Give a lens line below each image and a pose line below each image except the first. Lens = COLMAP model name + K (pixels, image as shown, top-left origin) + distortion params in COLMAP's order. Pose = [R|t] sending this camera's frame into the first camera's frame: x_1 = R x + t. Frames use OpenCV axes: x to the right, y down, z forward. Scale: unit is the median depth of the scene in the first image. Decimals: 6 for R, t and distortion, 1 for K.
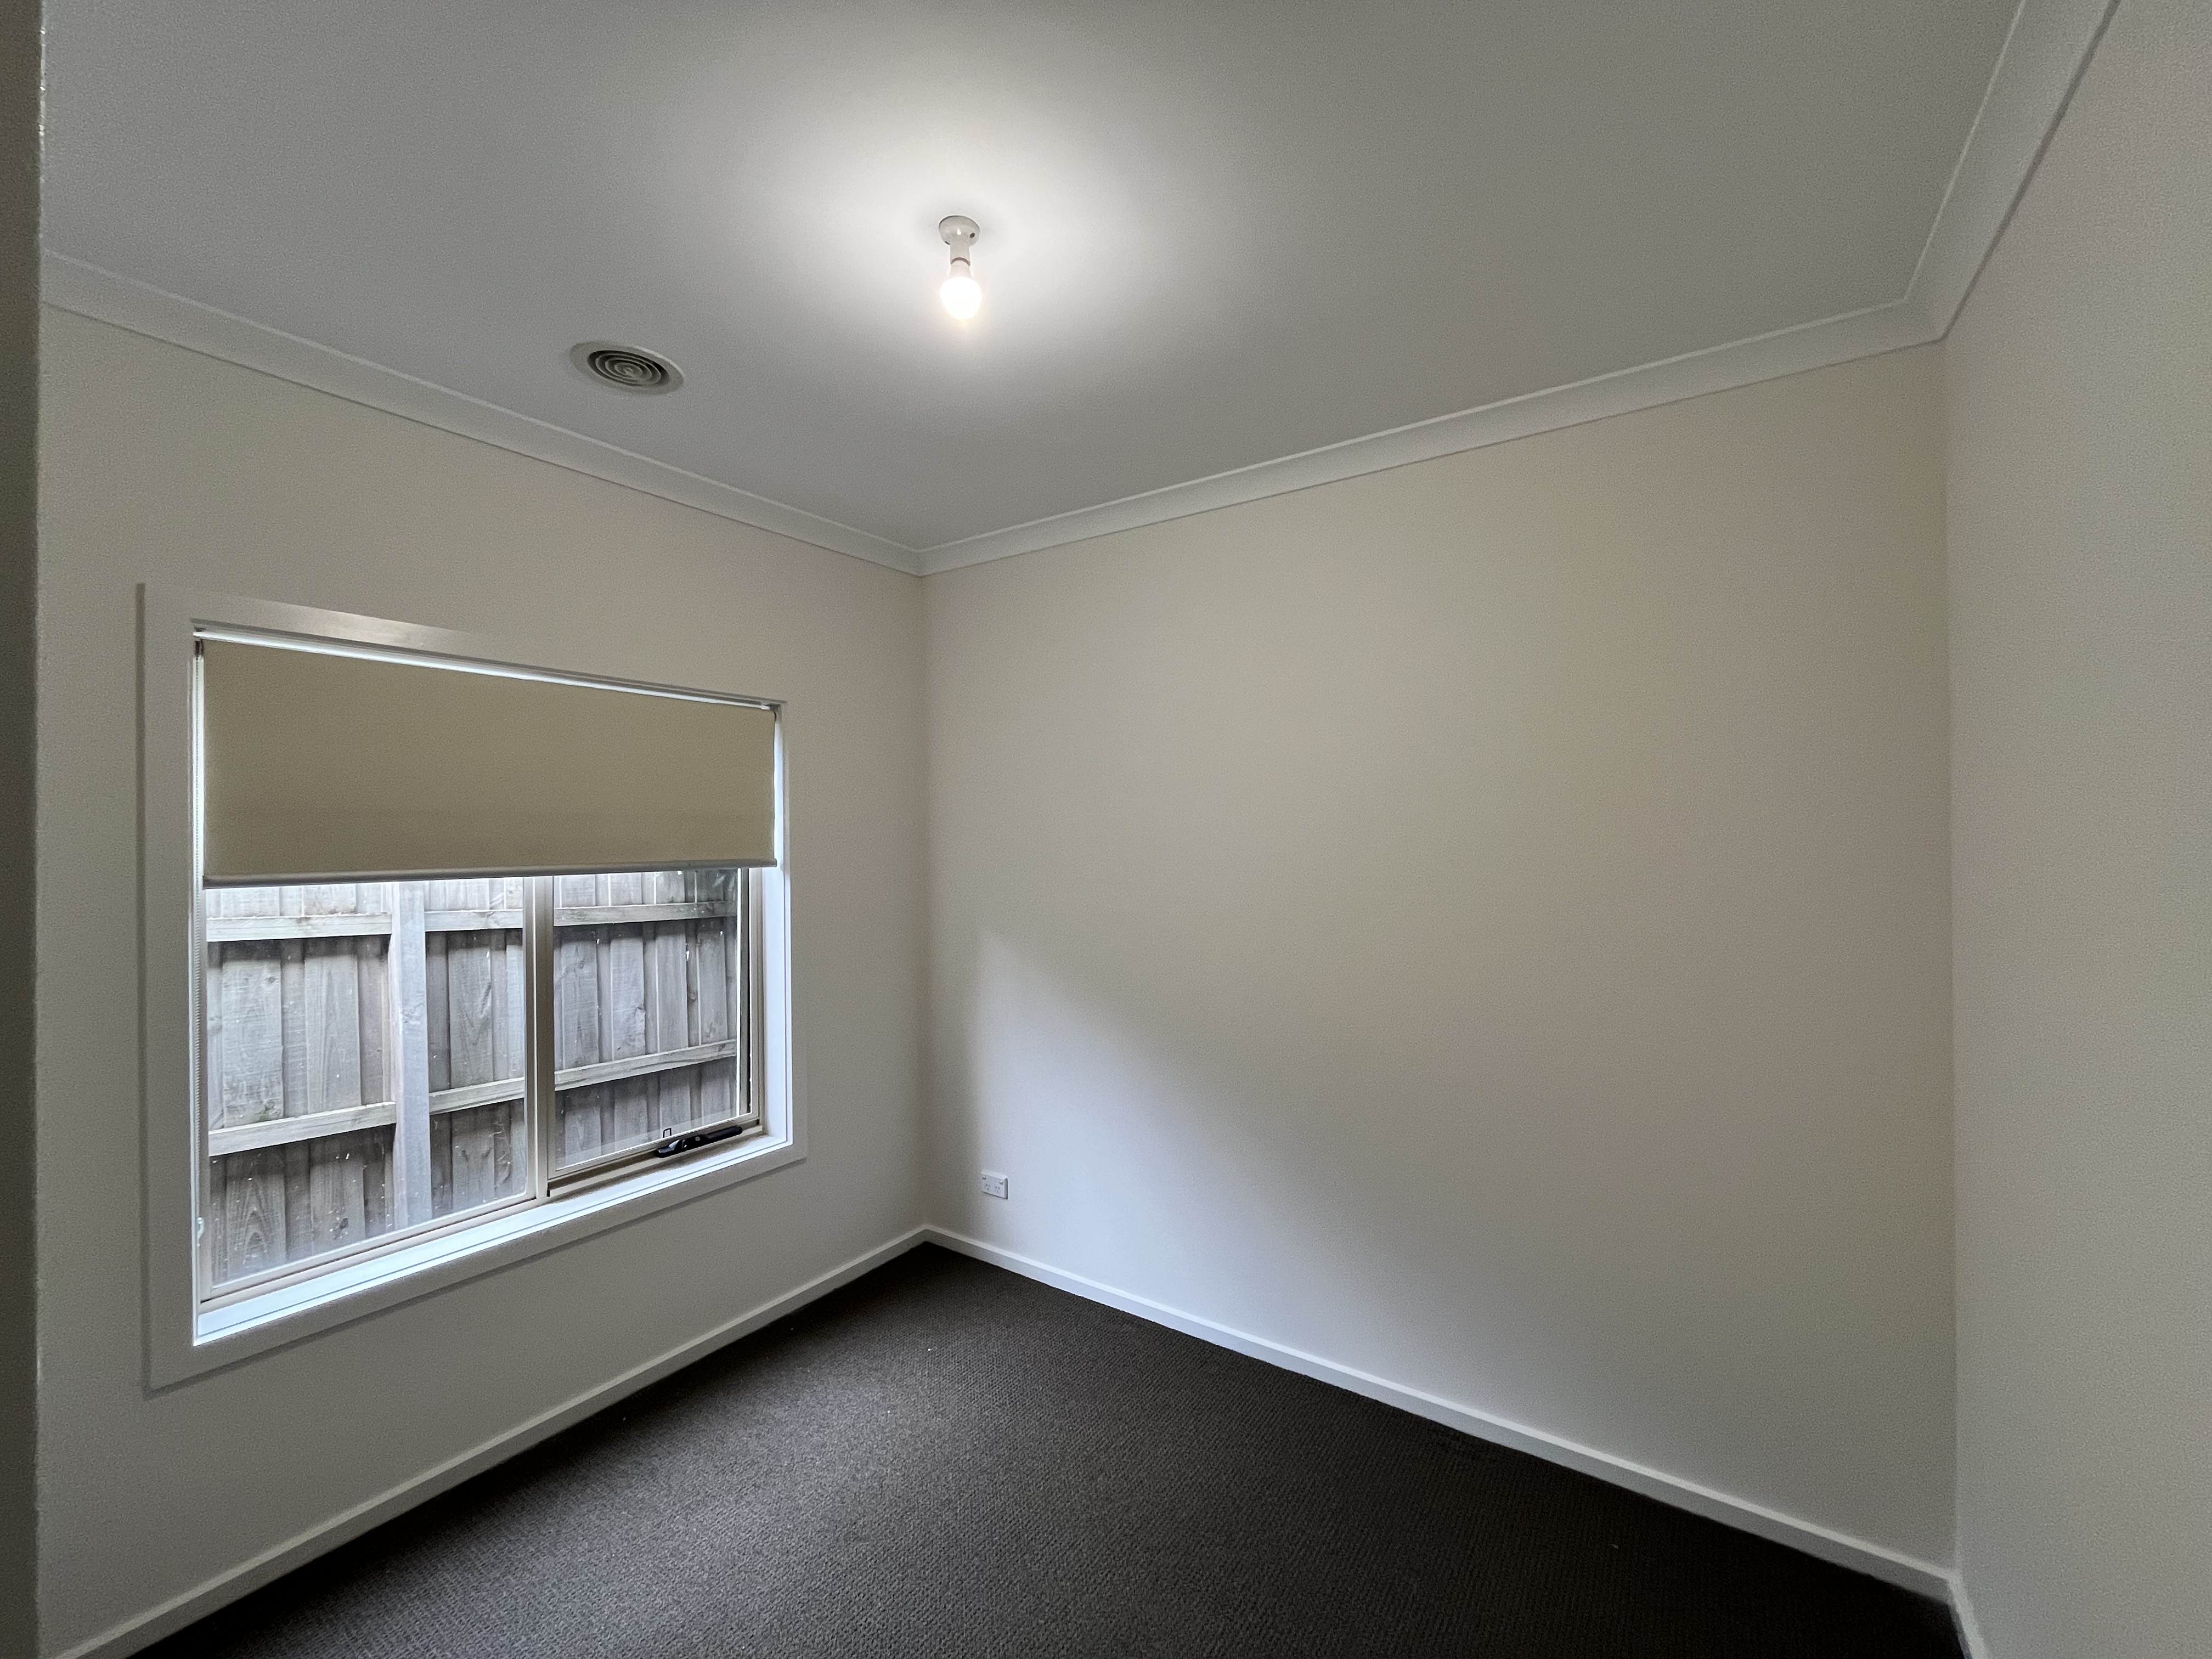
lens RADIAL K [[902.6, 0, 1106.0], [0, 902.6, 829.5], [0, 0, 1]] dist [-0.000874, -0.000111]
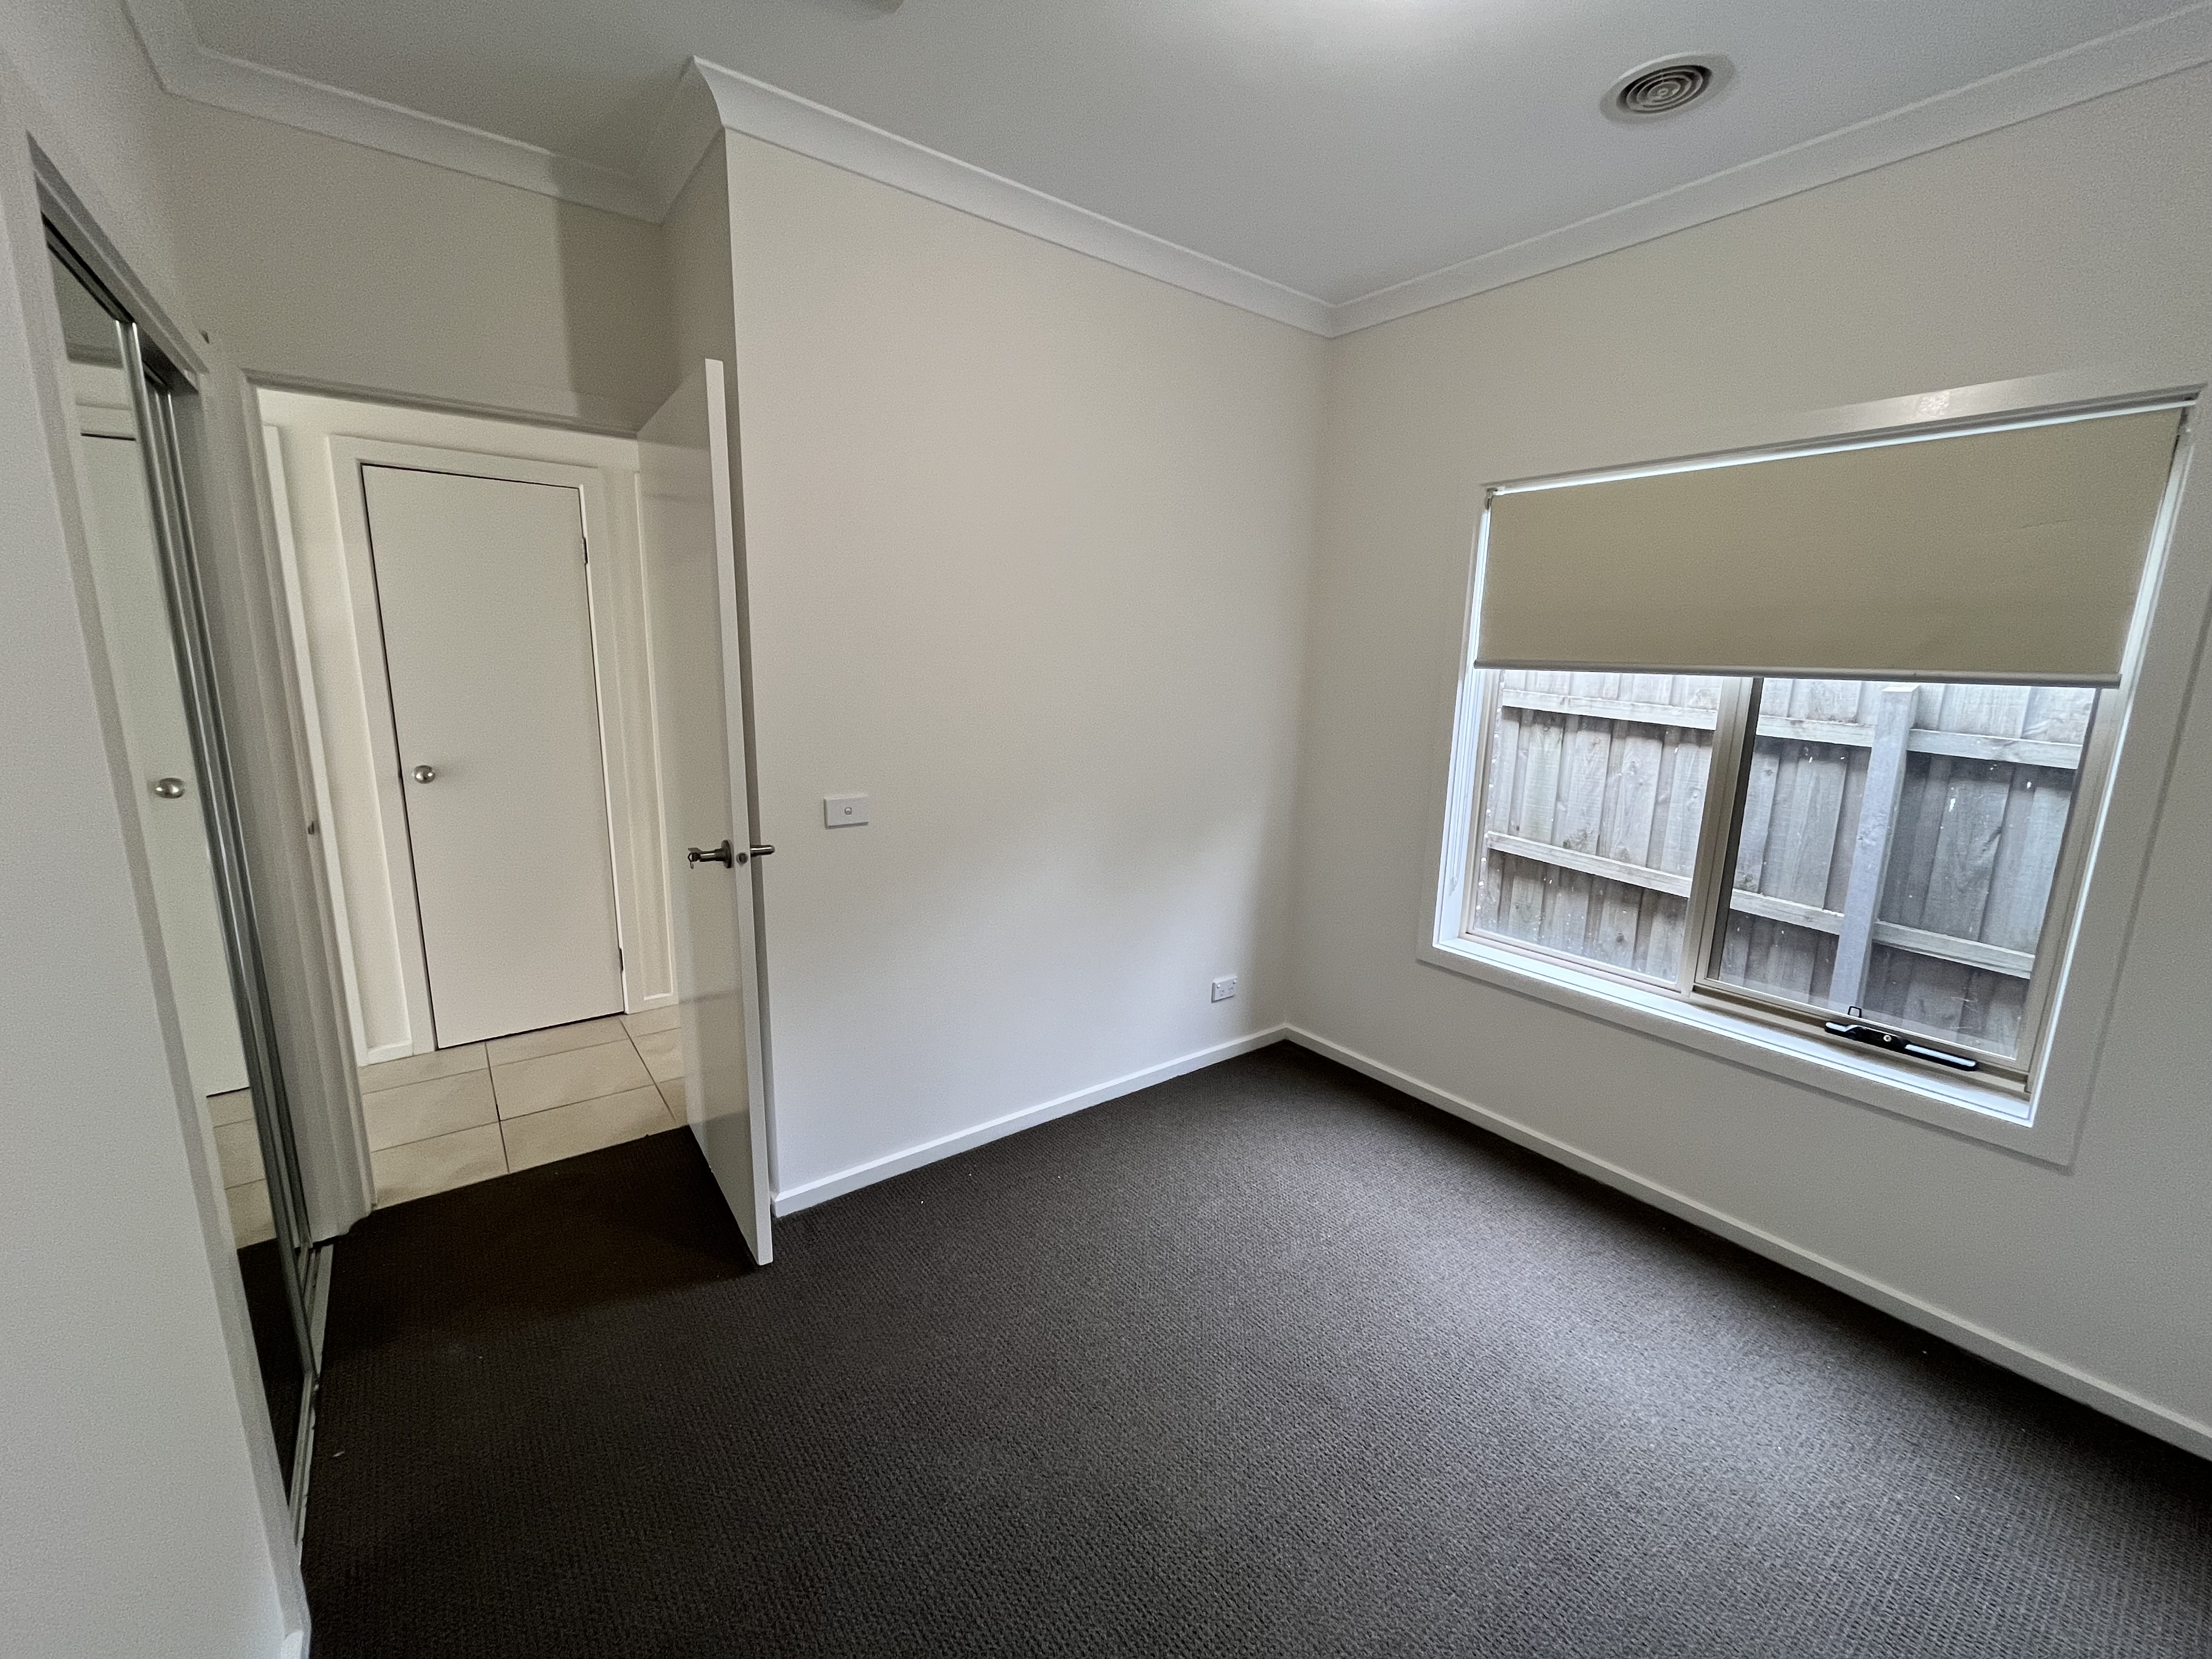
lens RADIAL K [[902.6, 0, 1106.0], [0, 902.6, 829.5], [0, 0, 1]] dist [-0.000874, -0.000111]
pose [[-0.305726, 0.185091, -0.933956, 0.413494], [-0.018944, 0.979546, 0.200327, 0.024651], [0.951931, 0.078938, -0.295966, 0.546348]]
